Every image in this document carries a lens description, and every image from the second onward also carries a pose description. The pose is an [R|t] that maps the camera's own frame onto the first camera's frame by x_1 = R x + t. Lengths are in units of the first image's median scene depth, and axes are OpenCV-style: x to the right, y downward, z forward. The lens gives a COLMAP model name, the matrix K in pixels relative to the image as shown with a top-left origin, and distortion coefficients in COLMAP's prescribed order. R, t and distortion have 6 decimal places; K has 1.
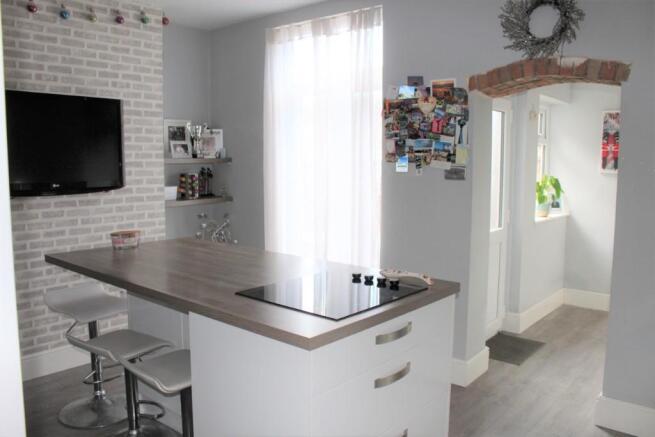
lens RADIAL K [[489.1, 0, 323.2], [0, 489.1, 216.2], [0, 0, 1]] dist [-0.063009, 0.006155]
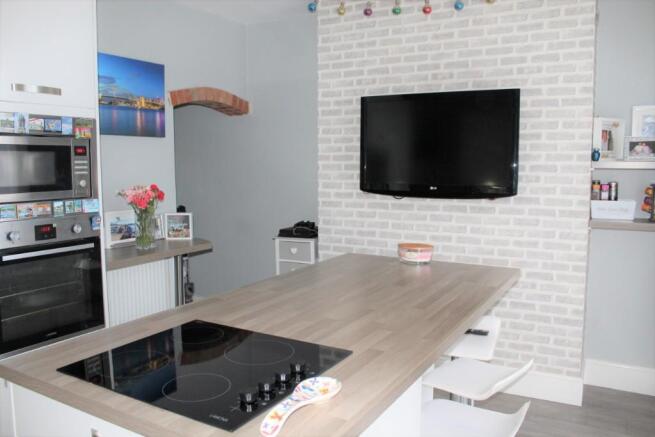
lens RADIAL K [[567.7, 0, 326.0], [0, 567.7, 225.5], [0, 0, 1]] dist [-0.159727, 0.125450]
pose [[0.207248, 0.110349, -0.972045, 0.475479], [-0.109647, 0.989977, 0.089008, -0.063060], [0.972124, 0.088135, 0.217270, 0.524667]]
